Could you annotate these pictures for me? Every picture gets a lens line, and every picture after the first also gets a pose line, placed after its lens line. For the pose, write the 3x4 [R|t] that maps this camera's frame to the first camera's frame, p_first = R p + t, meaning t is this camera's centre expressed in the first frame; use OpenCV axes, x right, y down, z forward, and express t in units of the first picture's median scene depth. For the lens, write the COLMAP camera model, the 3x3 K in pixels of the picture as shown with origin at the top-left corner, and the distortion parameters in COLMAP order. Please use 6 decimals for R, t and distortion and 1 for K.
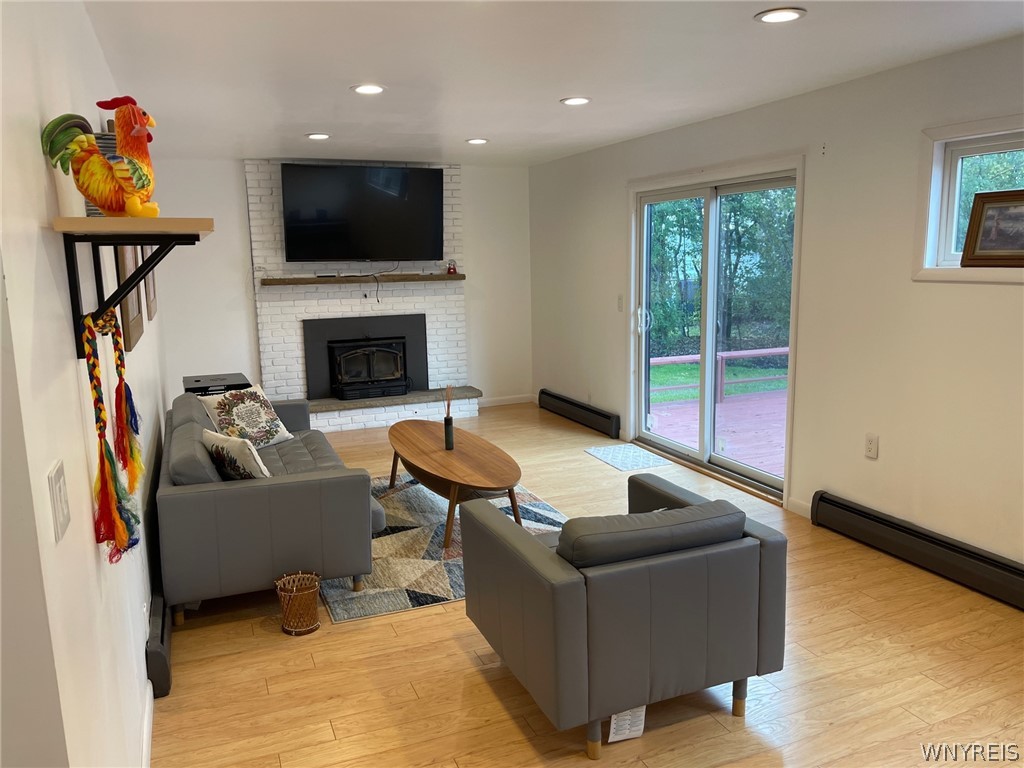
lens RADIAL K [[770.8, 0, 515.1], [0, 770.8, 386.3], [0, 0, 1]] dist [0.079580, -0.103324]
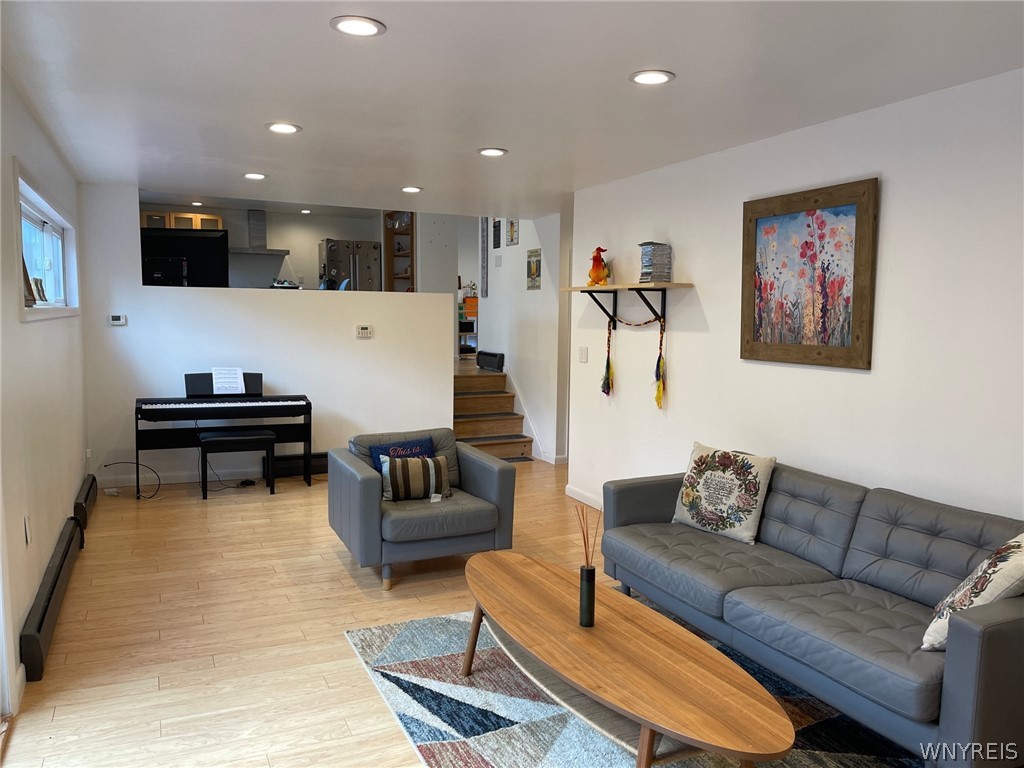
lens RADIAL K [[770.8, 0, 515.1], [0, 770.8, 386.3], [0, 0, 1]] dist [0.079580, -0.103324]
pose [[-0.999333, 0.010538, -0.034956, -0.009824], [0.000991, 0.964912, 0.262570, -0.160402], [0.036496, 0.262360, -0.964280, 1.021891]]
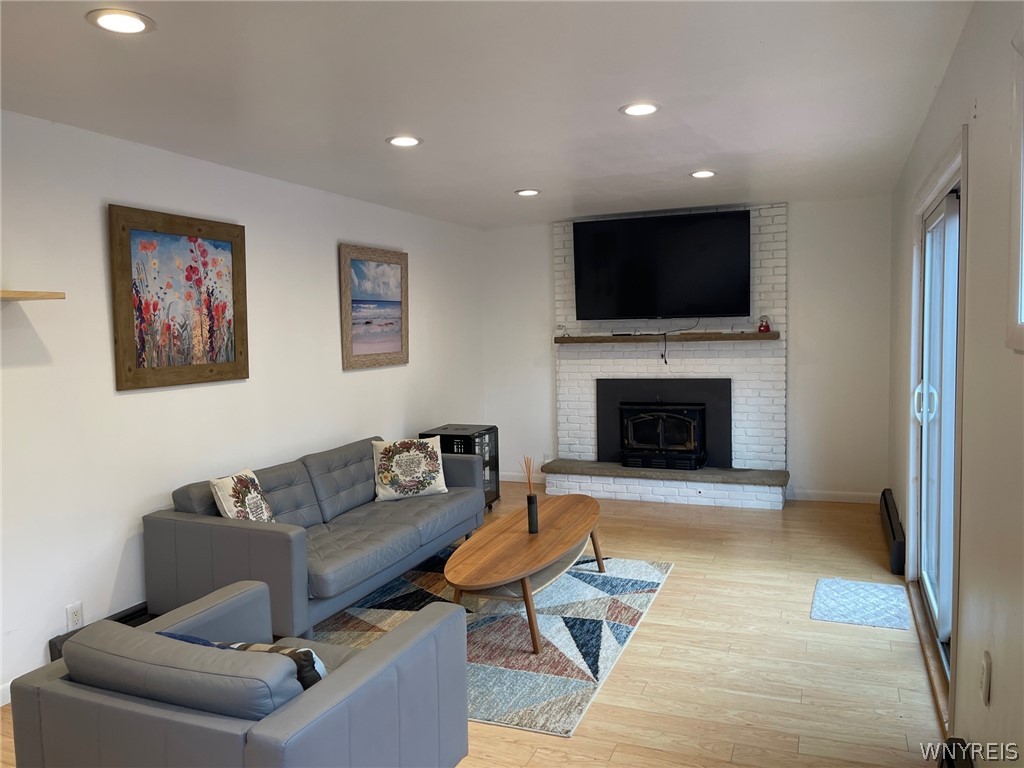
lens RADIAL K [[770.8, 0, 515.1], [0, 770.8, 386.3], [0, 0, 1]] dist [0.079580, -0.103324]
pose [[0.706056, 0.056695, -0.705883, 0.340888], [-0.110149, 0.993451, -0.030385, -0.035610], [0.699537, 0.099206, 0.707676, 0.244402]]
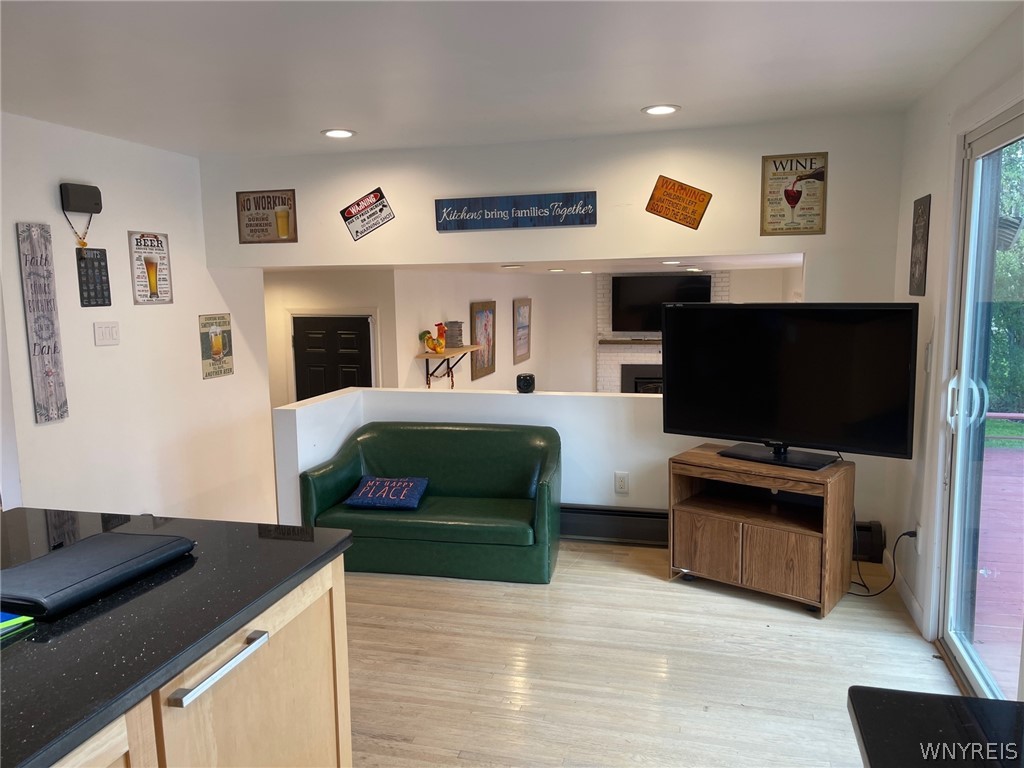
lens RADIAL K [[770.8, 0, 515.1], [0, 770.8, 386.3], [0, 0, 1]] dist [0.079580, -0.103324]
pose [[0.793908, 0.084792, -0.602096, 0.569671], [-0.100959, 0.994866, 0.006984, -0.025898], [0.599597, 0.055242, 0.798393, -0.495744]]
